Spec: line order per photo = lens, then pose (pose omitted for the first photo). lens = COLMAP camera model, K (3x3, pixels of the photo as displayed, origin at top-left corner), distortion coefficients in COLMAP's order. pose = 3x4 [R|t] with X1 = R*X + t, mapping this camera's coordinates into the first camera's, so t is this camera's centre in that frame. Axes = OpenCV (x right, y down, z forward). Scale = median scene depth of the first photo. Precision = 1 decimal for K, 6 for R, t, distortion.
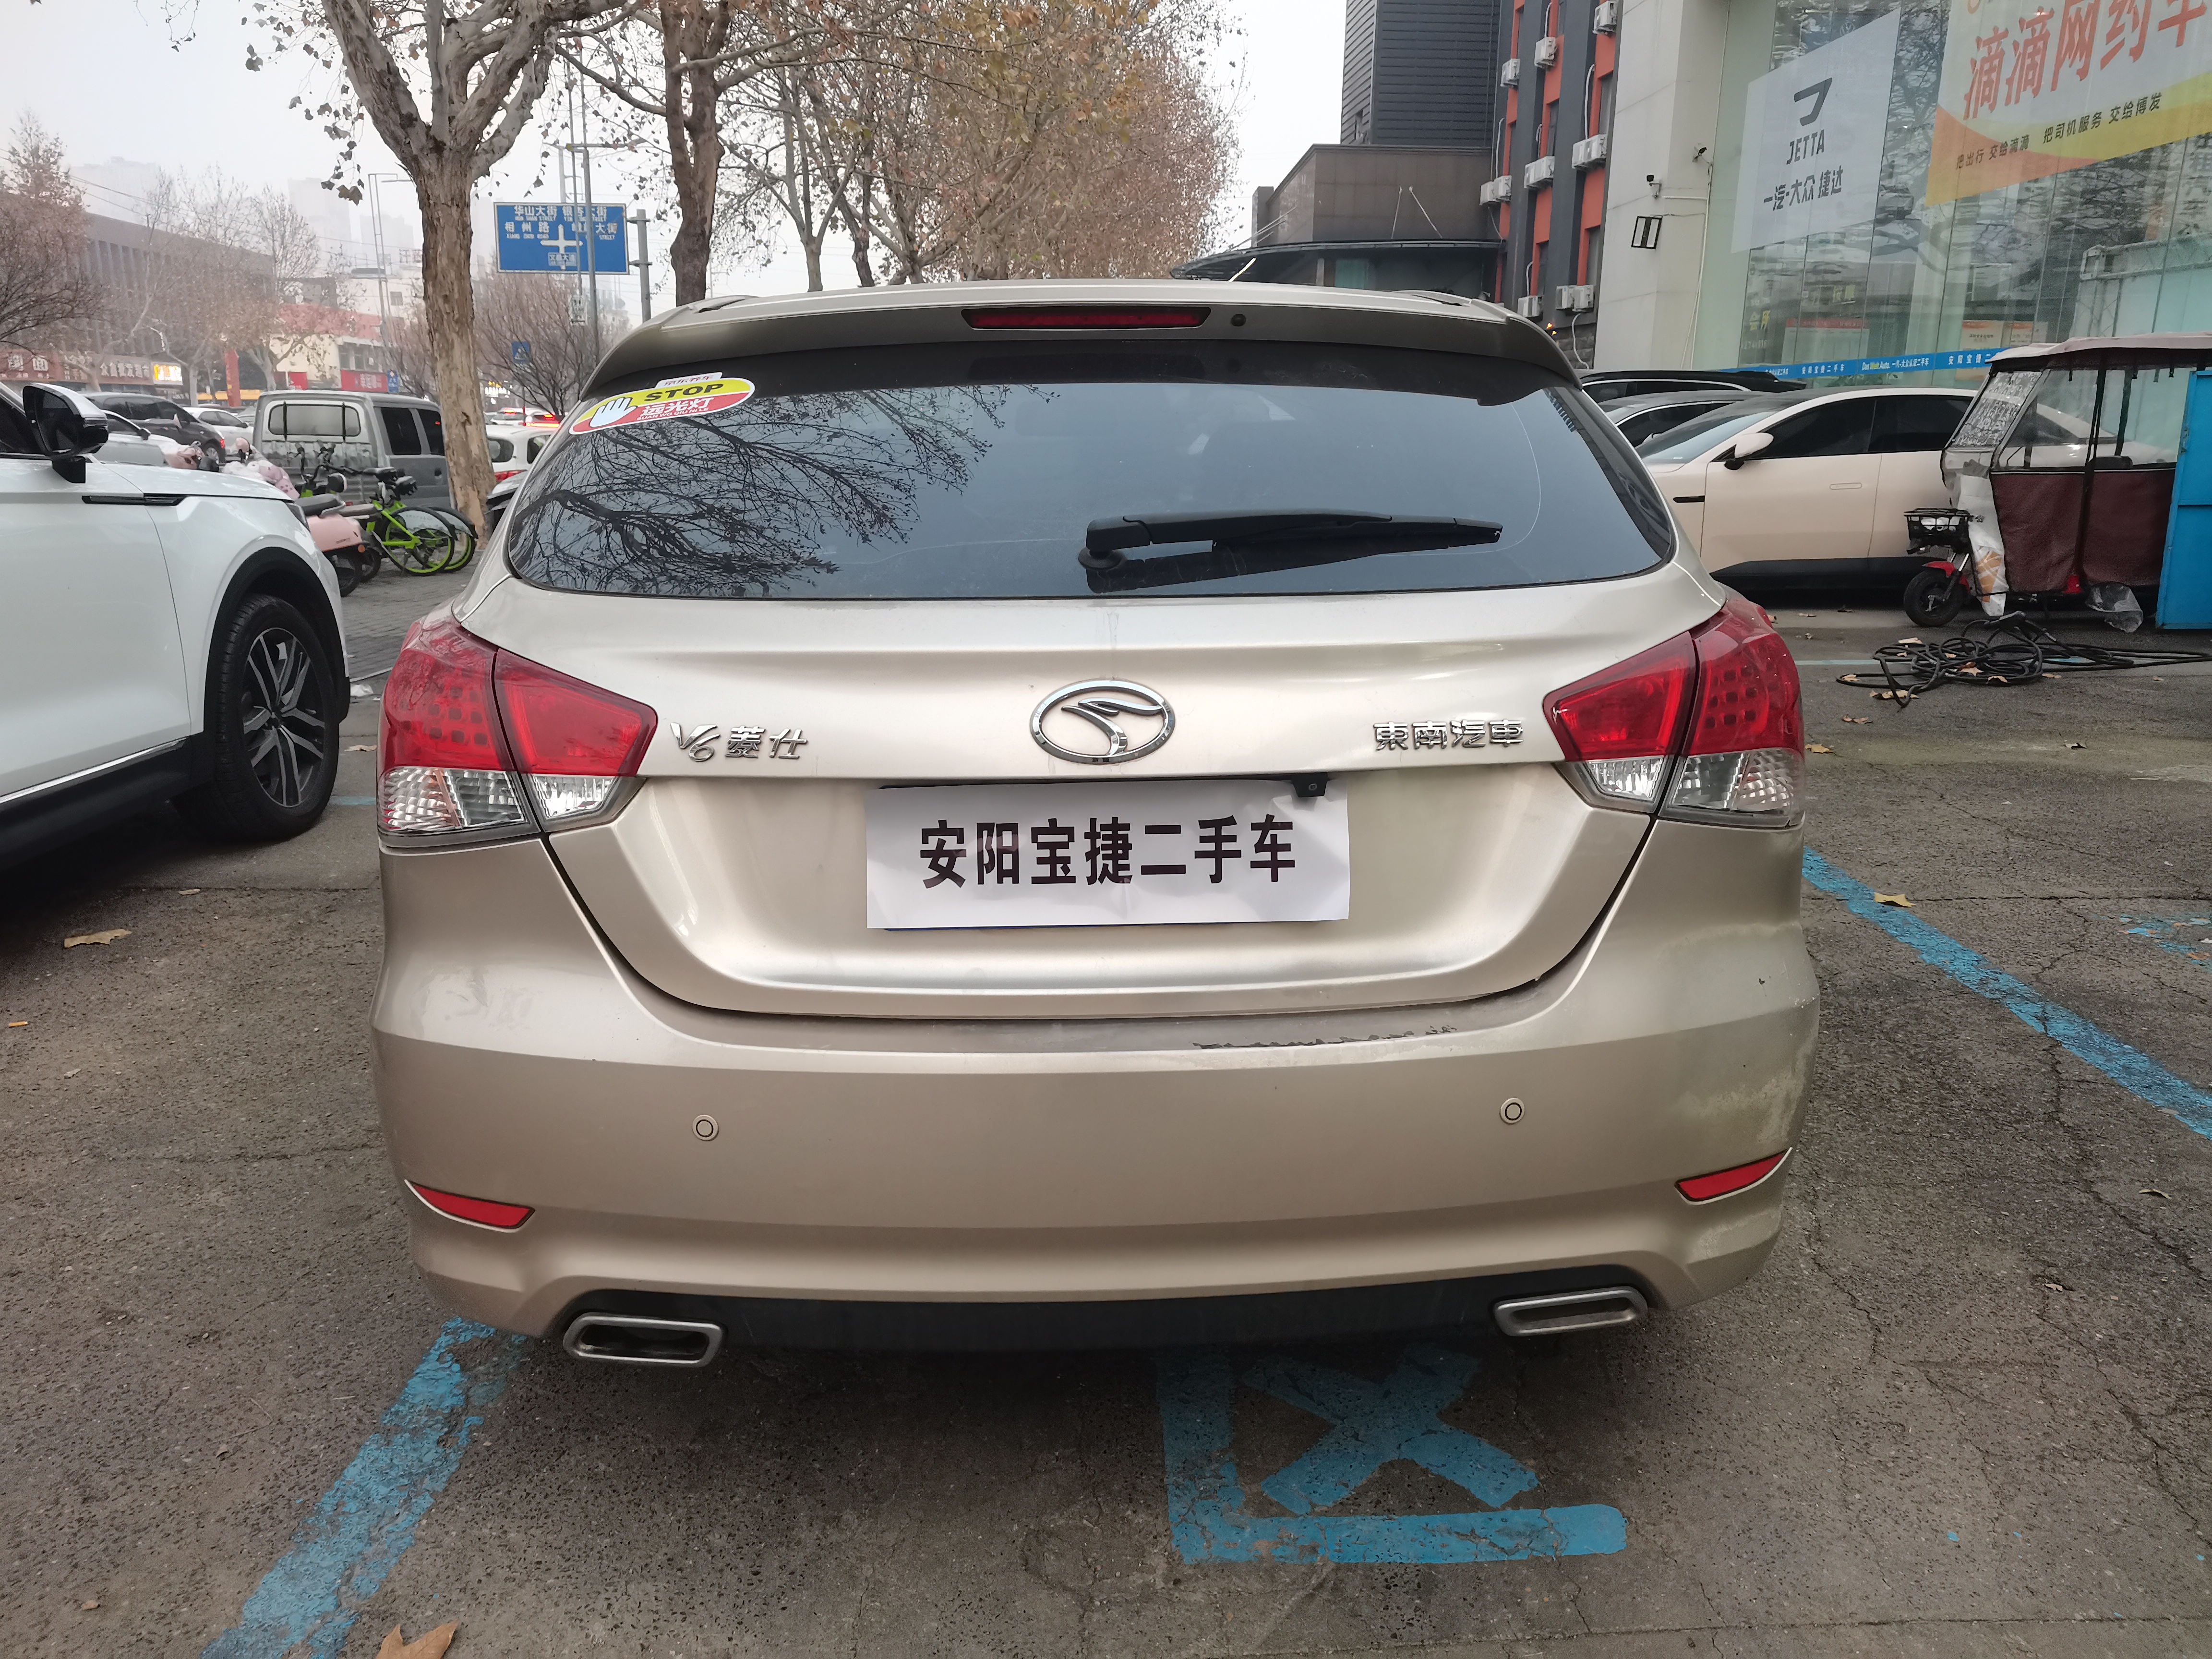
lens RADIAL K [[1666.6, 0, 1108.1], [0, 1666.6, 831.5], [0, 0, 1]] dist [0.010030, 0.012061]
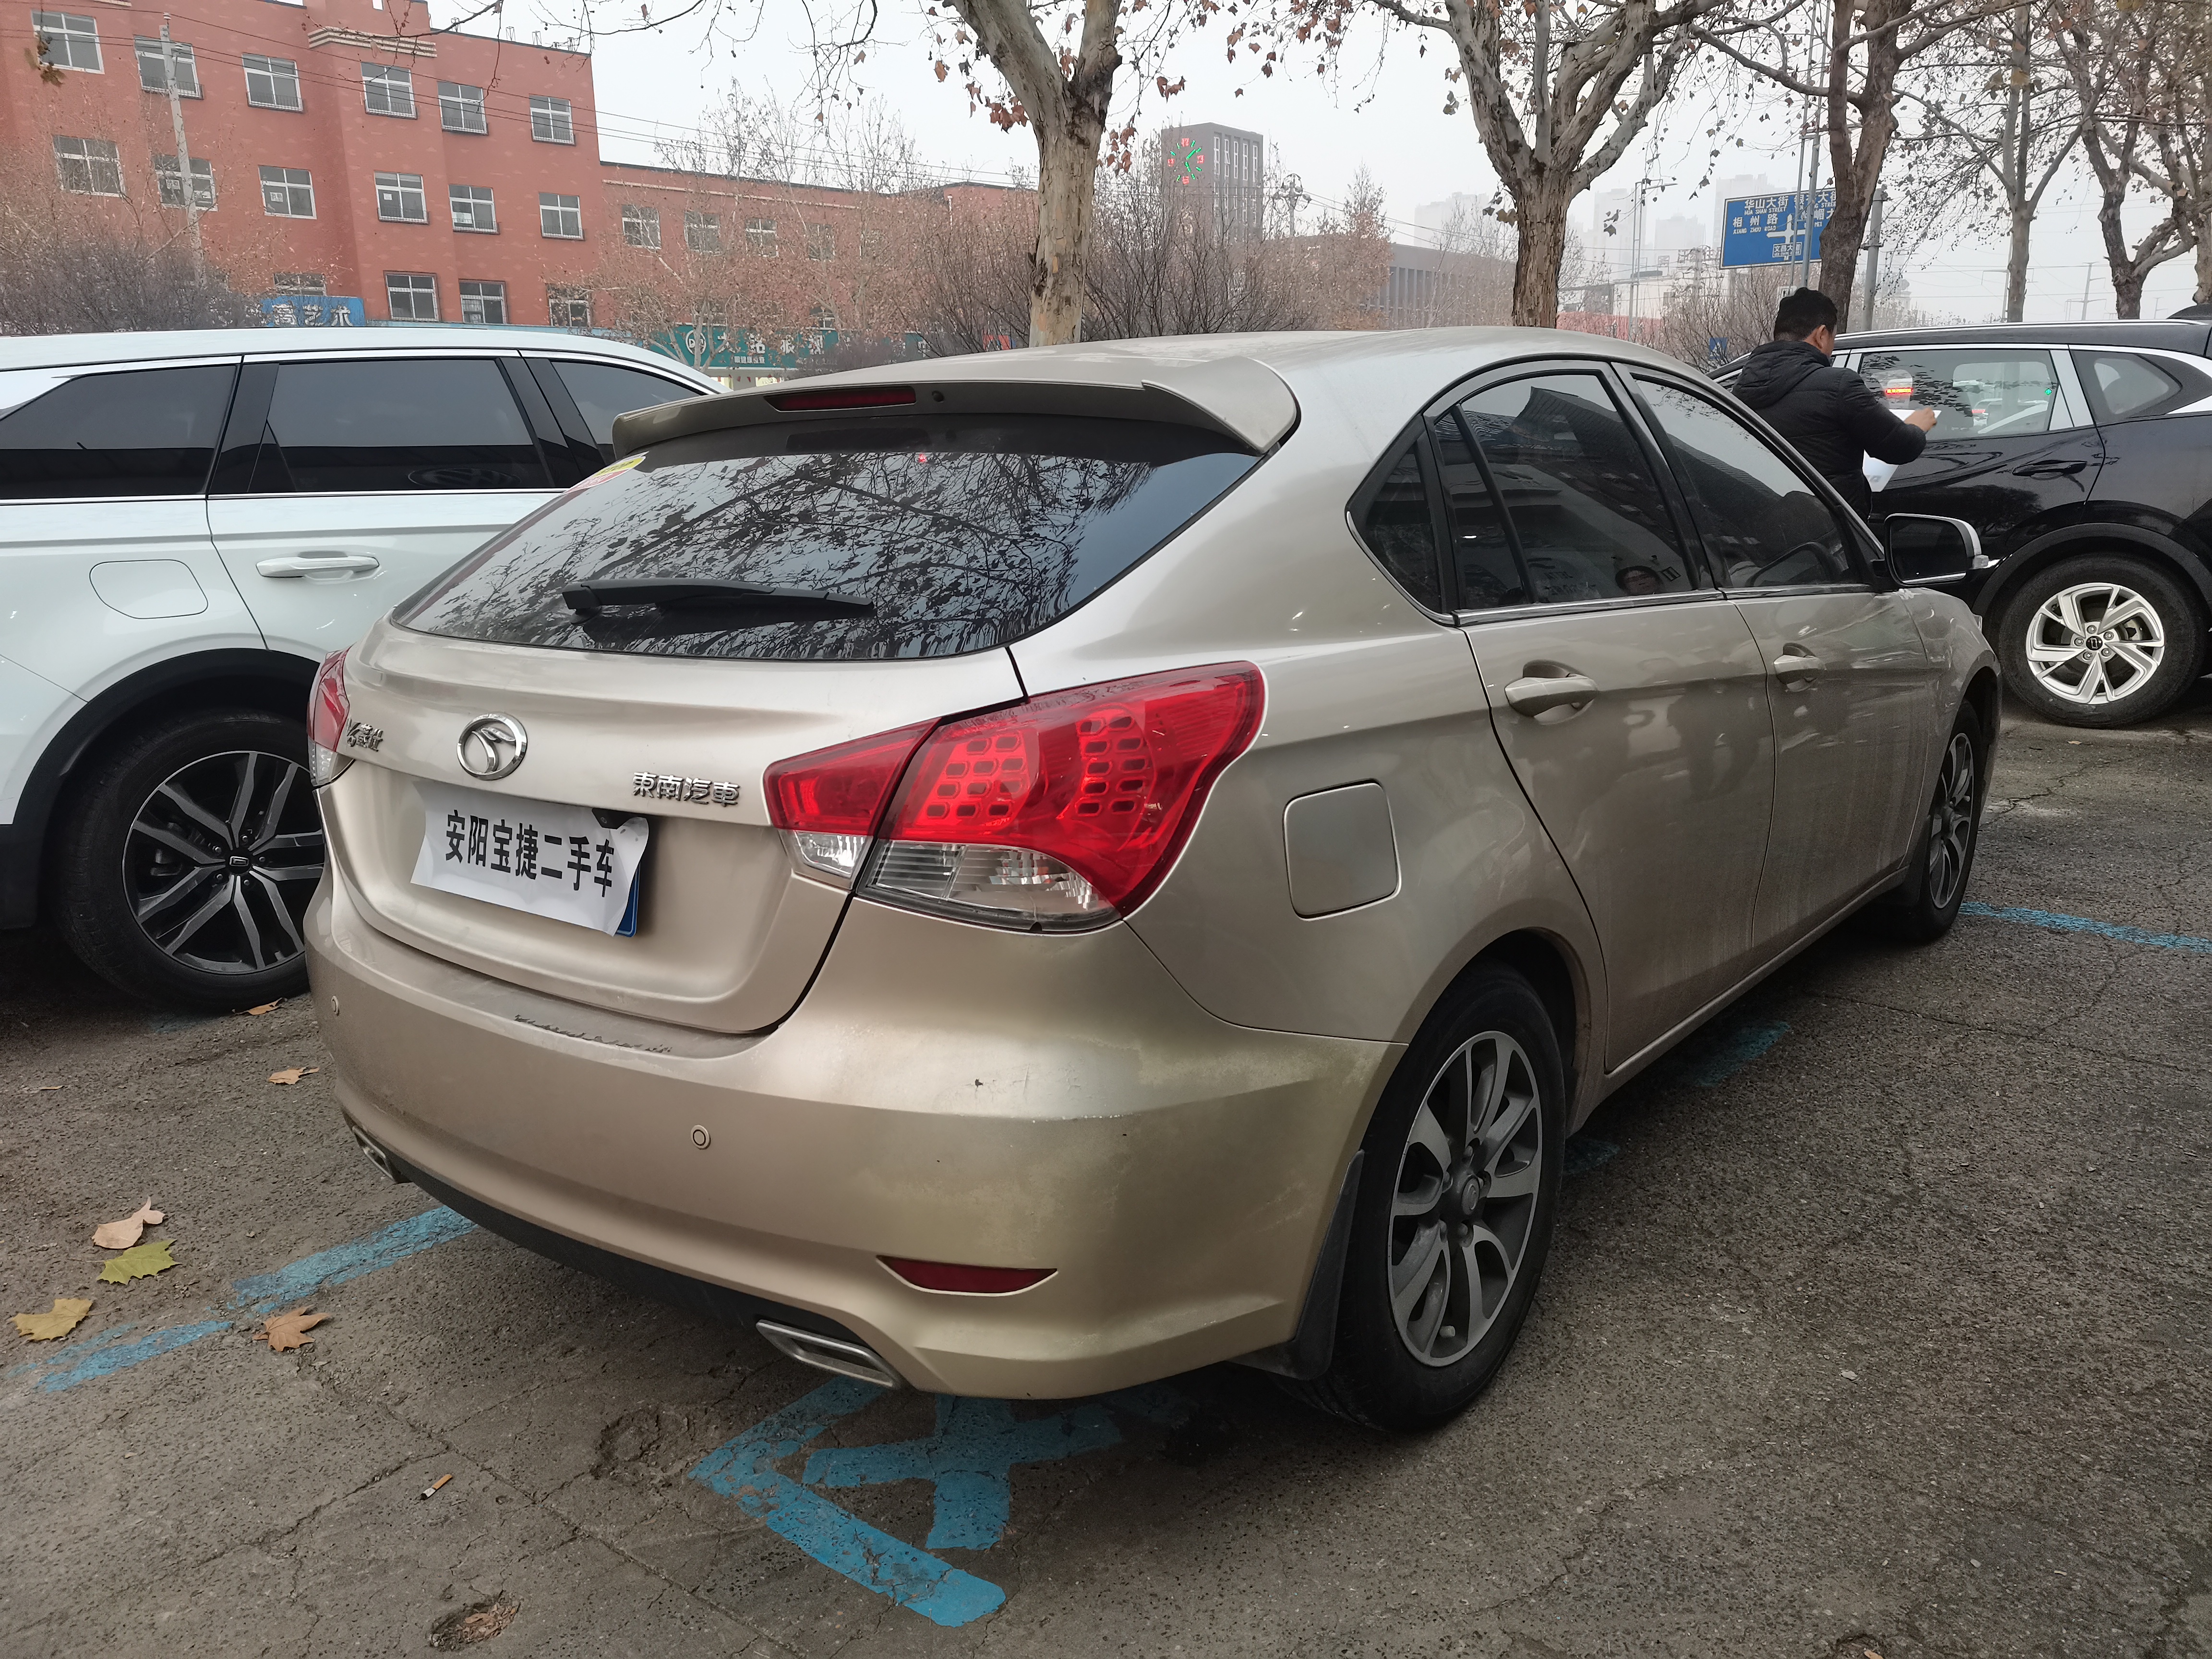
lens RADIAL K [[1666.6, 0, 1105.0], [0, 1666.6, 834.2], [0, 0, 1]] dist [0.010030, 0.012061]
pose [[0.759485, 0.131430, -0.637109, 0.901477], [-0.128325, 0.990403, 0.051337, -0.096835], [0.637742, 0.042768, 0.769062, 0.256479]]
